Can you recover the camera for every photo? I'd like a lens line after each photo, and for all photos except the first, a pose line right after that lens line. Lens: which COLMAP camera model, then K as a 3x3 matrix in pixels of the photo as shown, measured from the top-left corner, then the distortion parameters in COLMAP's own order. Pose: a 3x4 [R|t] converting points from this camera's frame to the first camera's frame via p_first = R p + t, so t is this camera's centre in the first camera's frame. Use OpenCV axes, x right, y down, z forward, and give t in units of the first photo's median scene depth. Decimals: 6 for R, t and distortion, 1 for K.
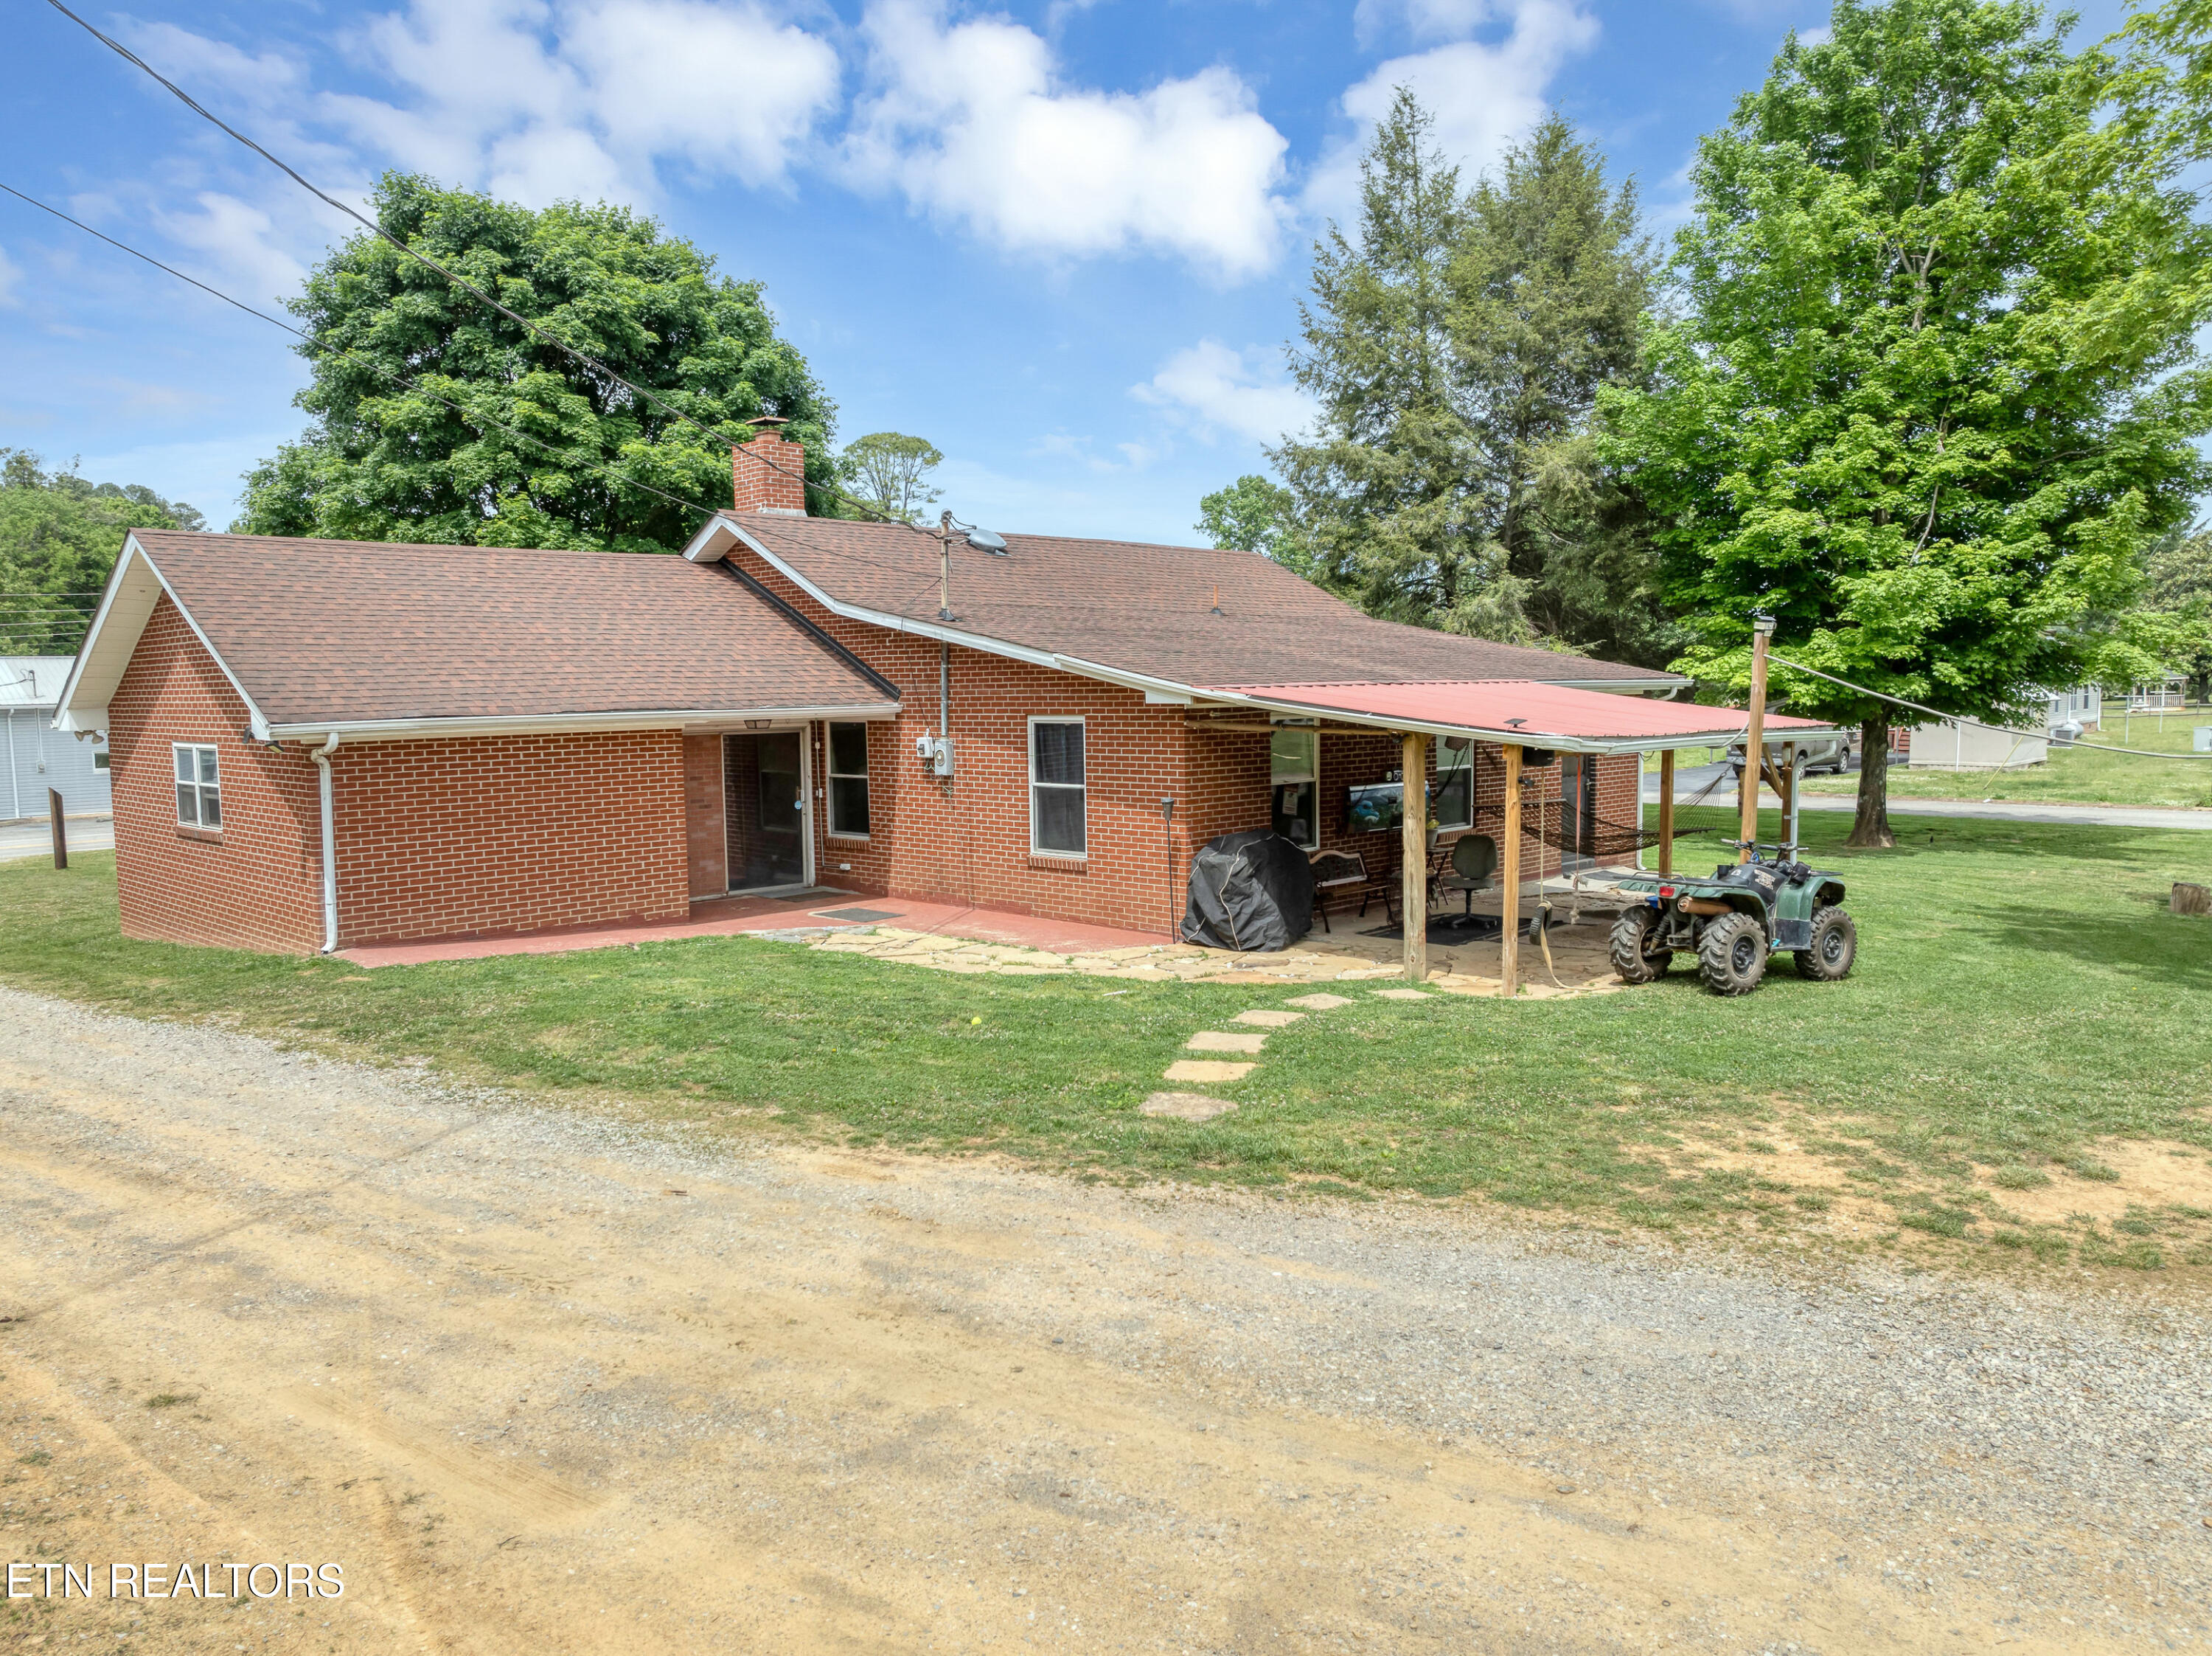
lens RADIAL K [[1581.7, 0, 1106.0], [0, 1581.7, 828.0], [0, 0, 1]] dist [-0.030377, -0.002168]
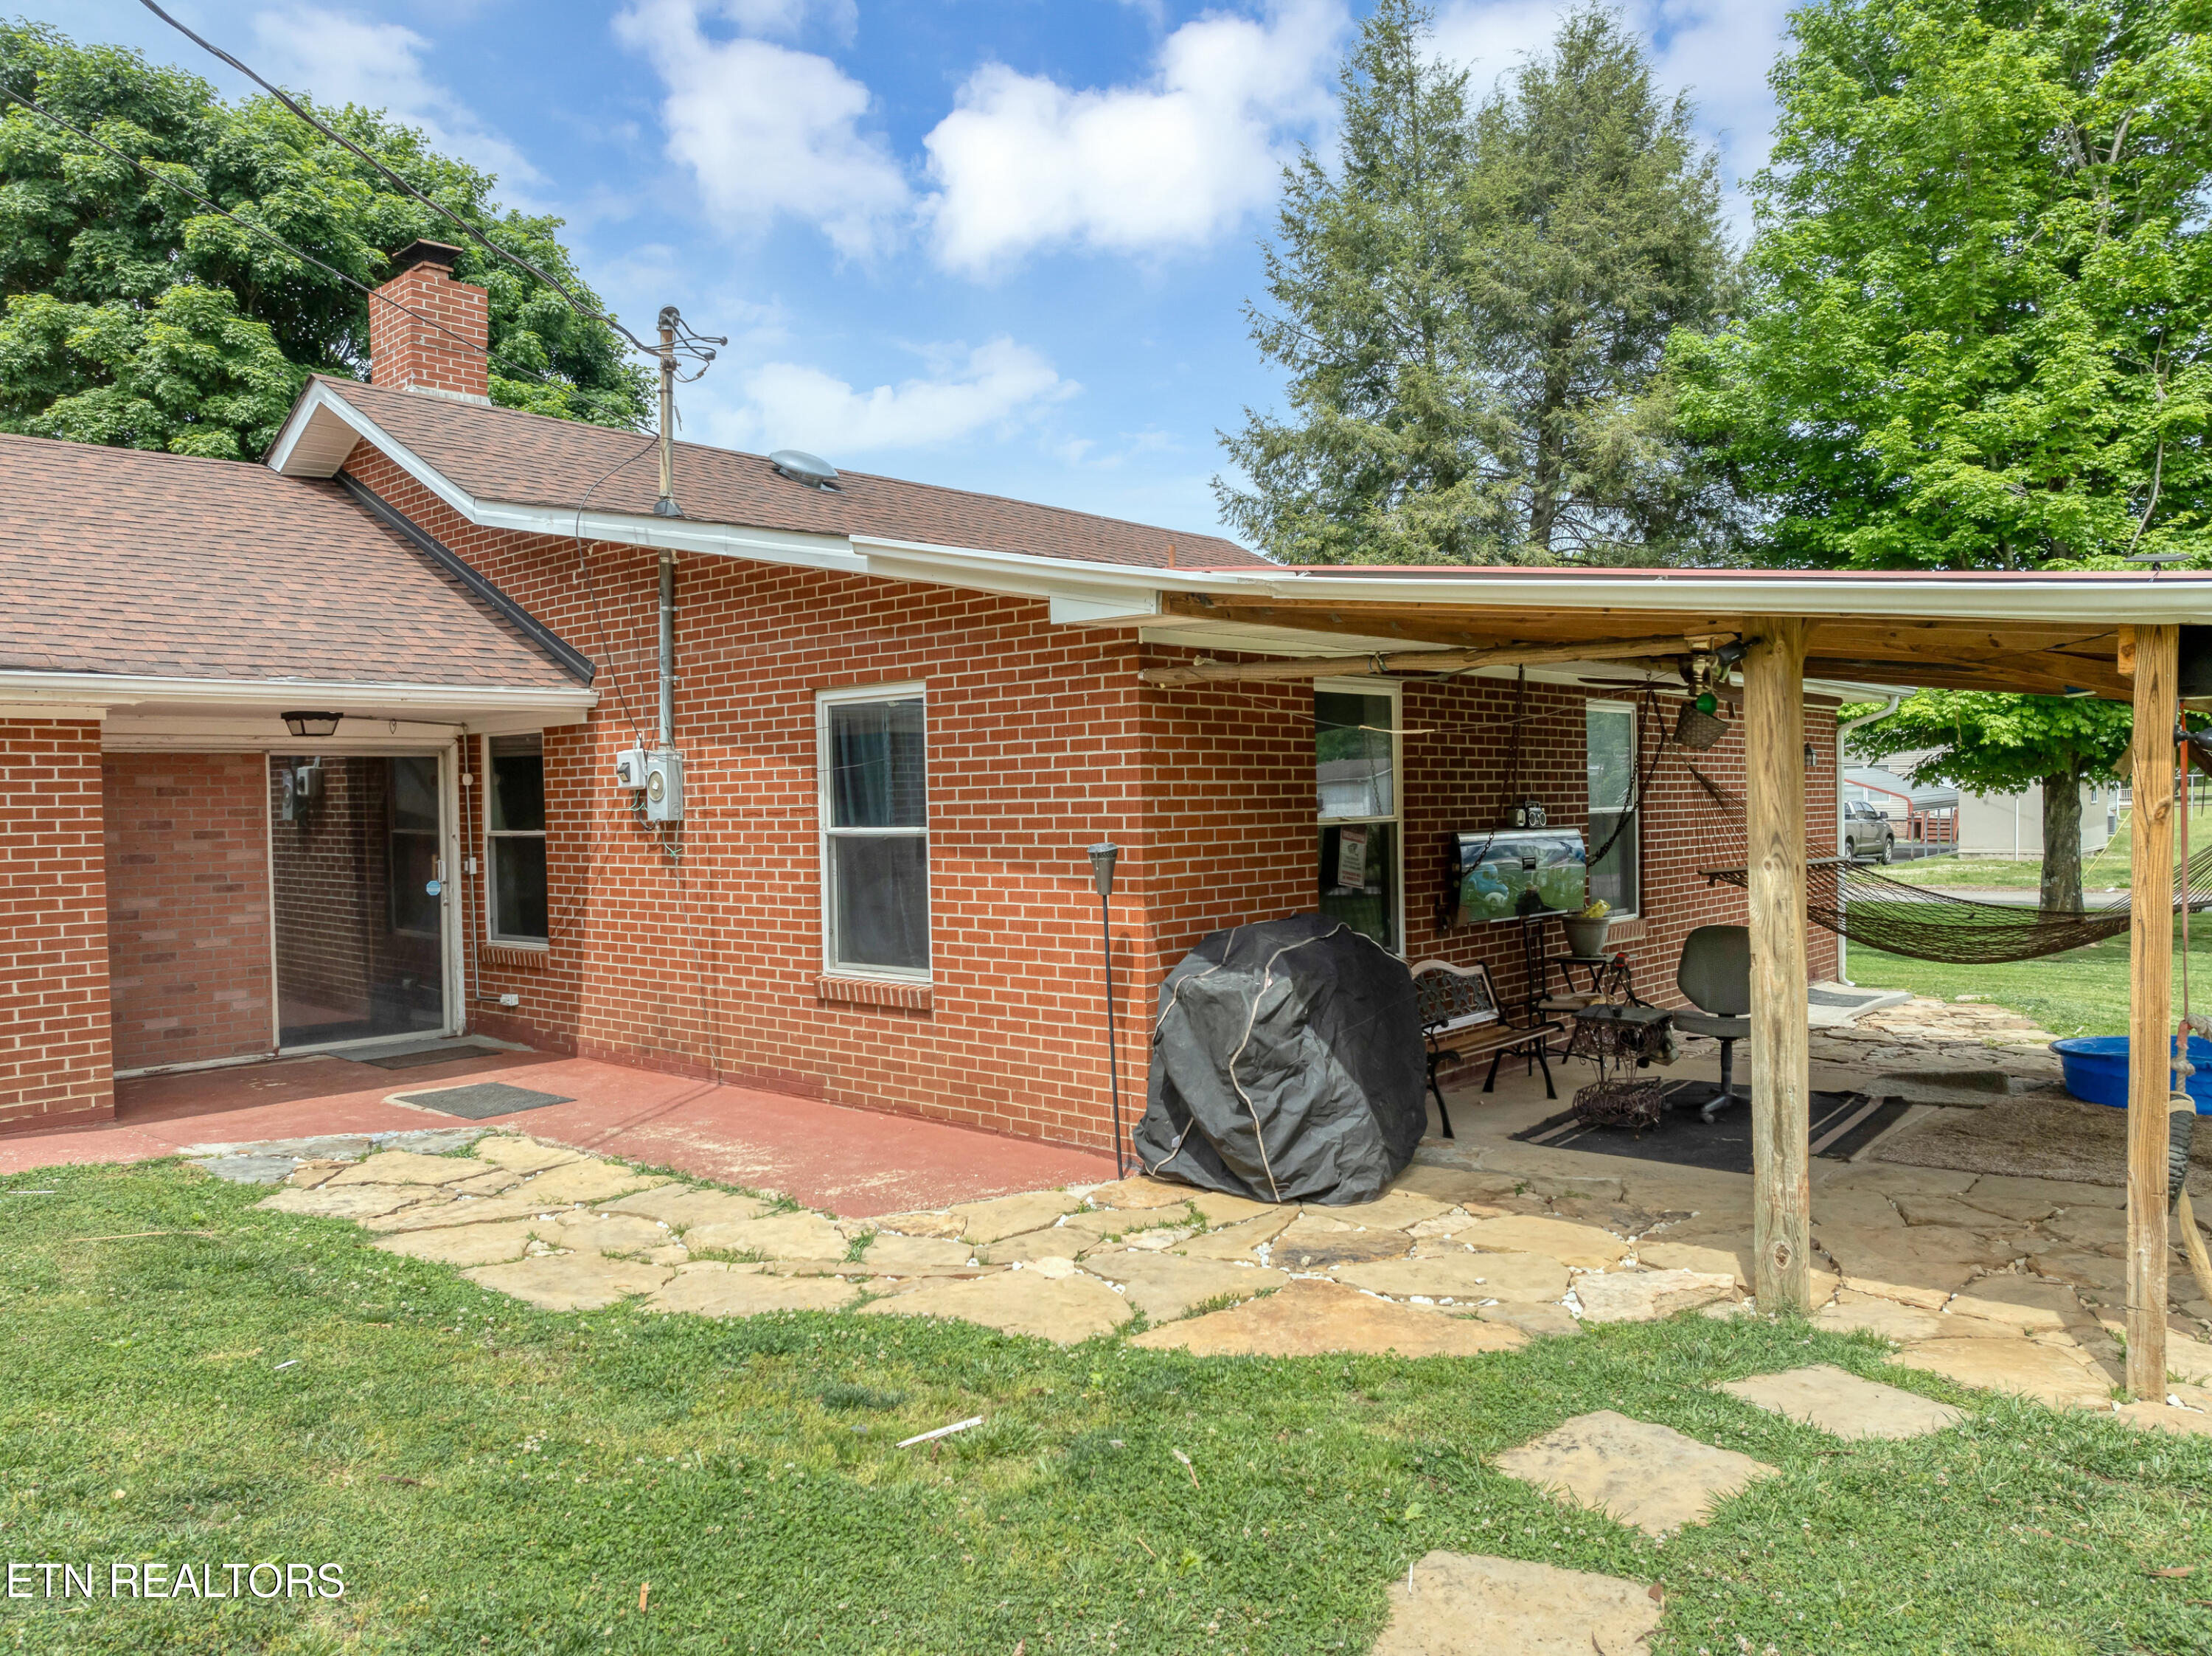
lens RADIAL K [[1581.7, 0, 1106.0], [0, 1581.7, 828.0], [0, 0, 1]] dist [-0.030377, -0.002168]
pose [[0.998967, -0.006719, 0.044951, 0.014200], [0.009938, 0.997372, -0.071770, 0.005737], [-0.044350, 0.072142, 0.996408, 0.394921]]
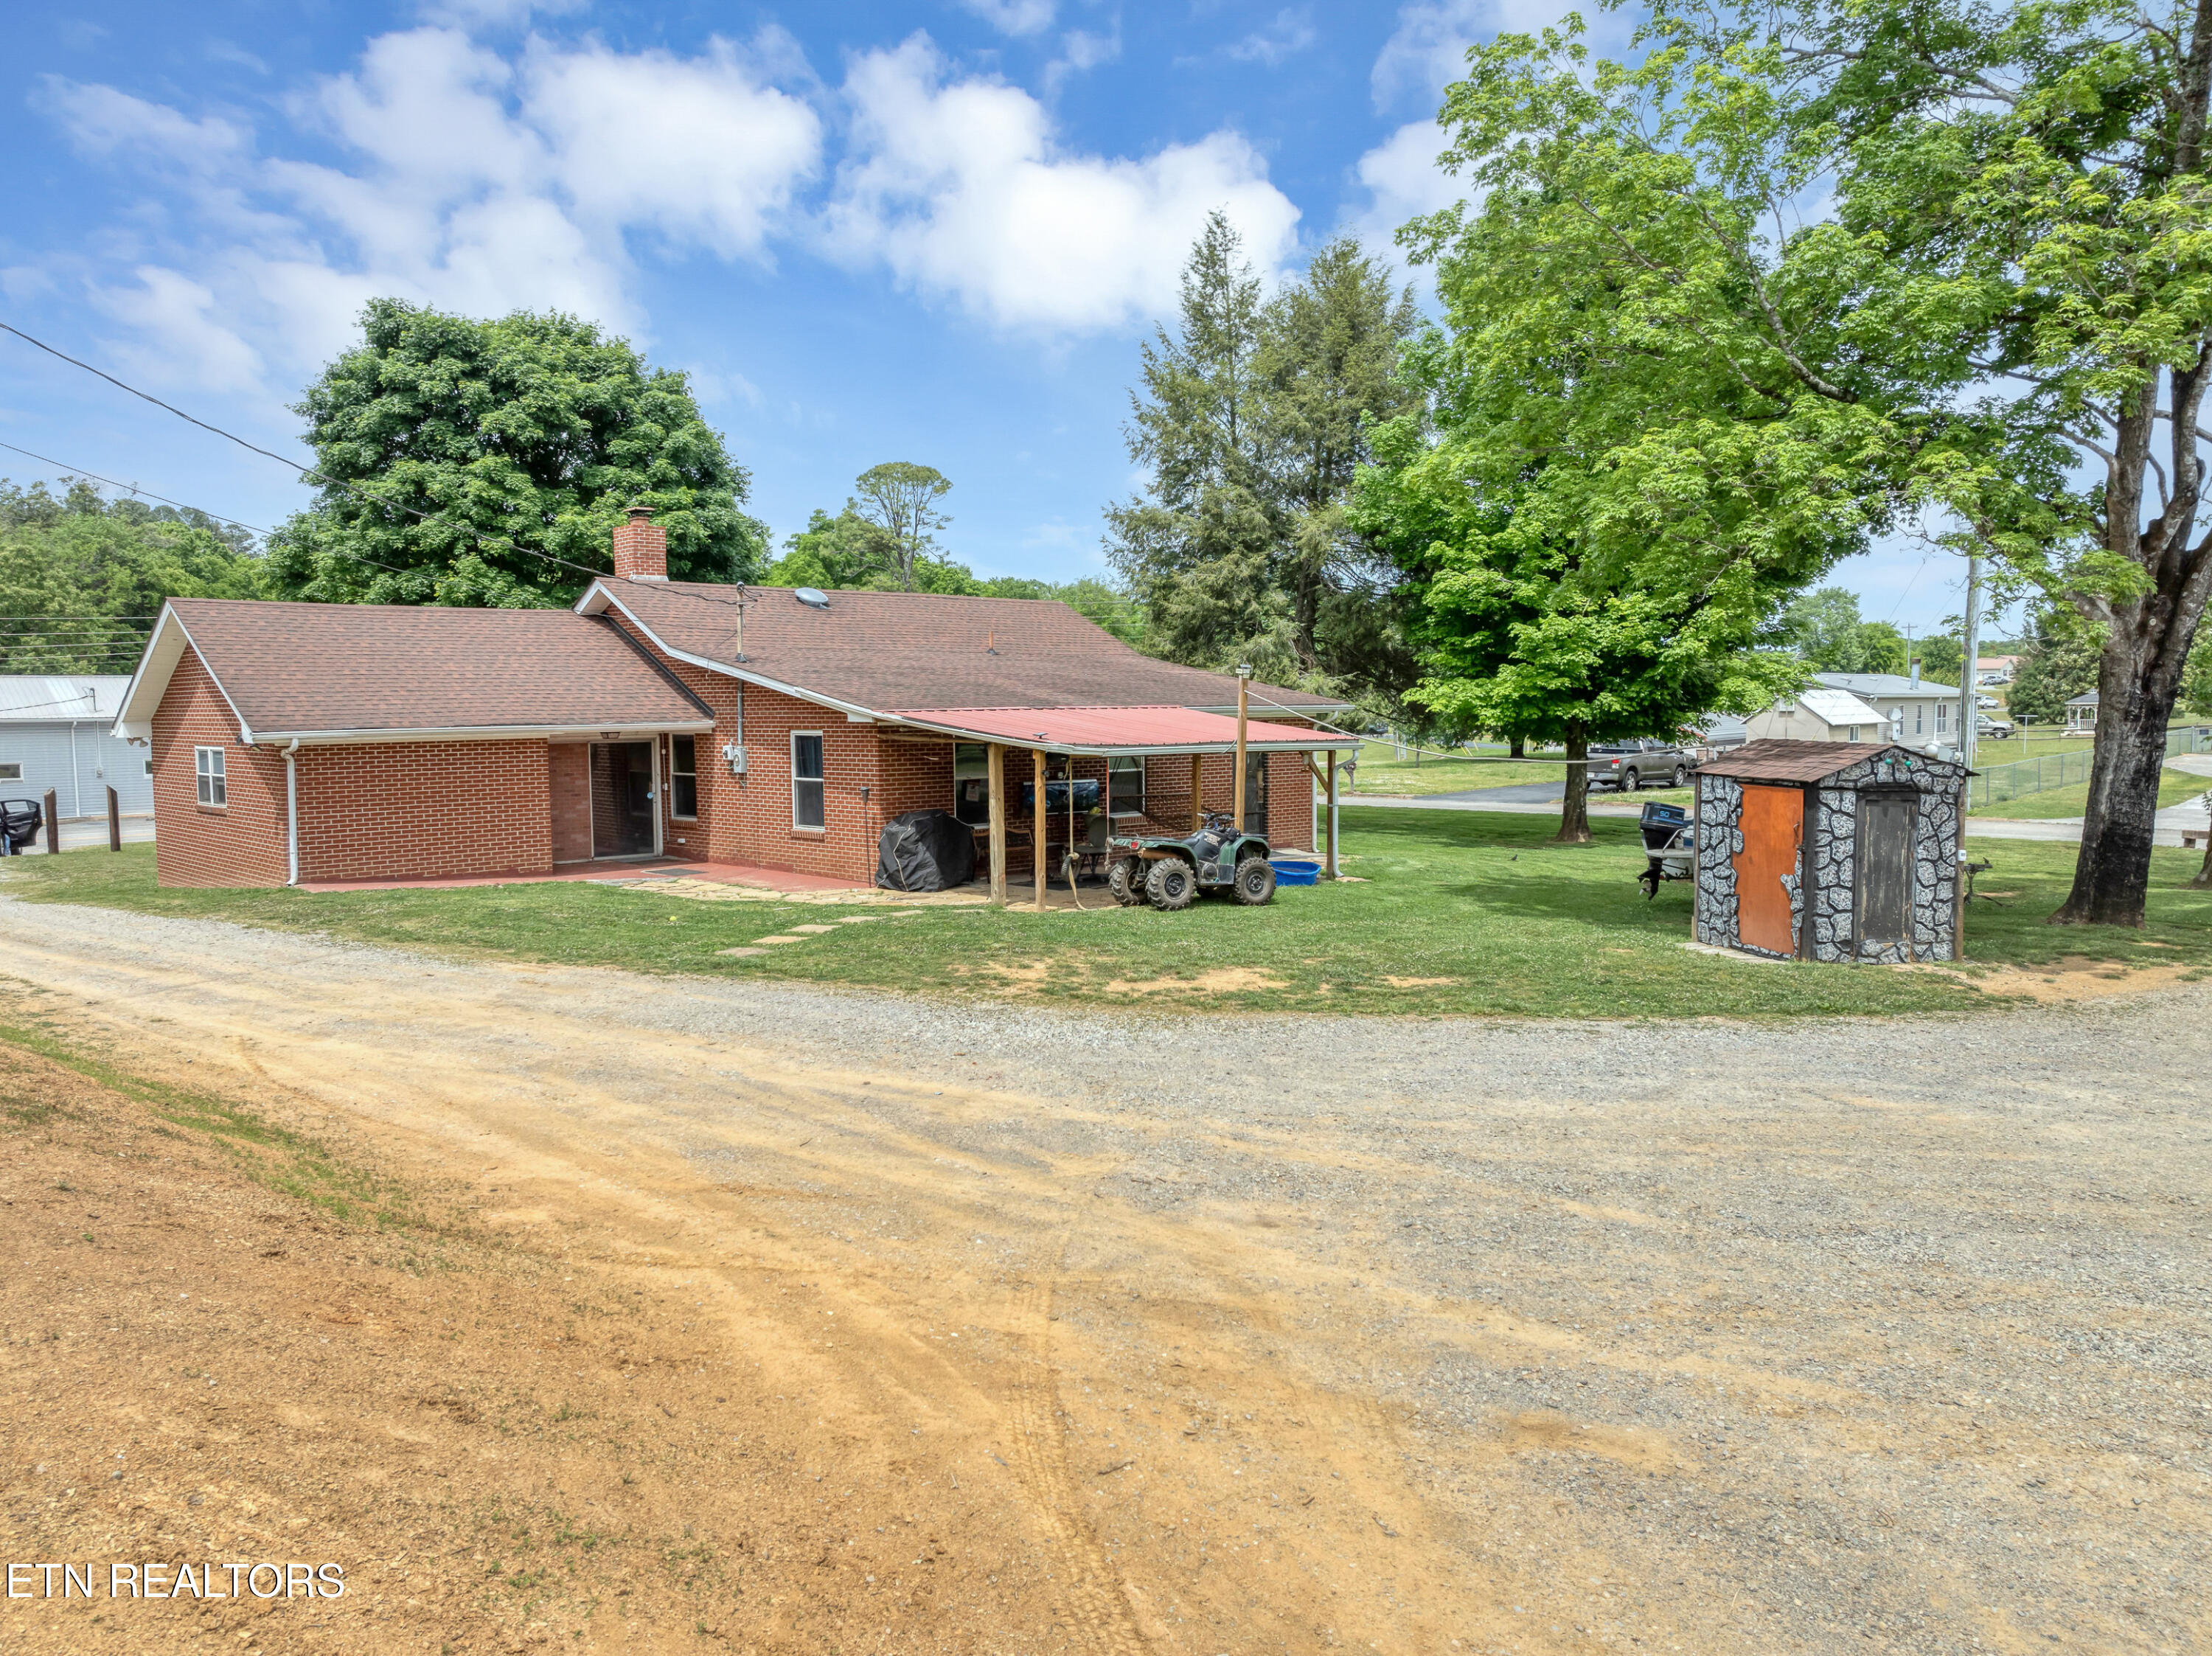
lens RADIAL K [[1571.1, 0, 1123.0], [0, 1571.1, 871.0], [0, 0, 1]] dist [-0.041699, -0.006071]
pose [[0.999884, 0.007999, -0.012937, 0.206253], [-0.007800, 0.999852, 0.015359, 0.023803], [0.013058, -0.015257, 0.999798, -0.305671]]
